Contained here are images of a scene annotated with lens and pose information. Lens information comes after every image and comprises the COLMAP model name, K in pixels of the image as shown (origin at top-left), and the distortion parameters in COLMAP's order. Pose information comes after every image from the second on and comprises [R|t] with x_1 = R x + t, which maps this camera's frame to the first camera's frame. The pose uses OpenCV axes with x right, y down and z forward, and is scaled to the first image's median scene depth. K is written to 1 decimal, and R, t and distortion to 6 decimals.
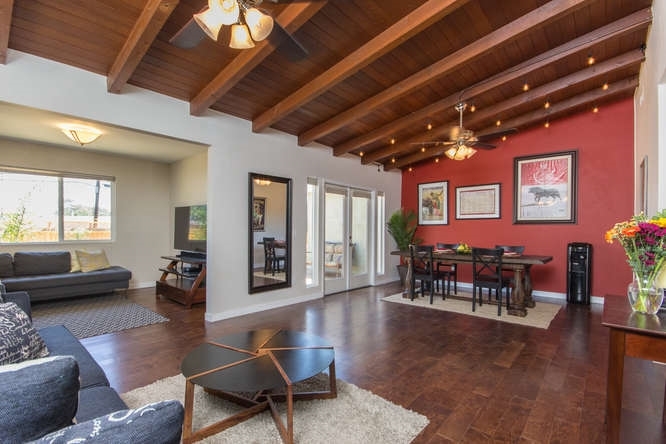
lens RADIAL K [[305.5, 0, 336.5], [0, 305.5, 232.2], [0, 0, 1]] dist [0.000717, 0.000112]
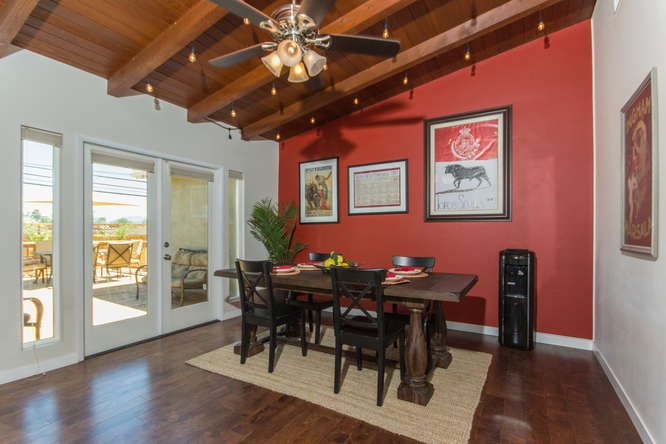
lens RADIAL K [[320.6, 0, 333.4], [0, 320.6, 232.3], [0, 0, 1]] dist [-0.001632, -0.000126]
pose [[0.983991, -0.009375, 0.177972, 0.263564], [0.009609, 0.999954, -0.000451, -0.003572], [-0.177960, 0.002154, 0.984035, 0.358013]]
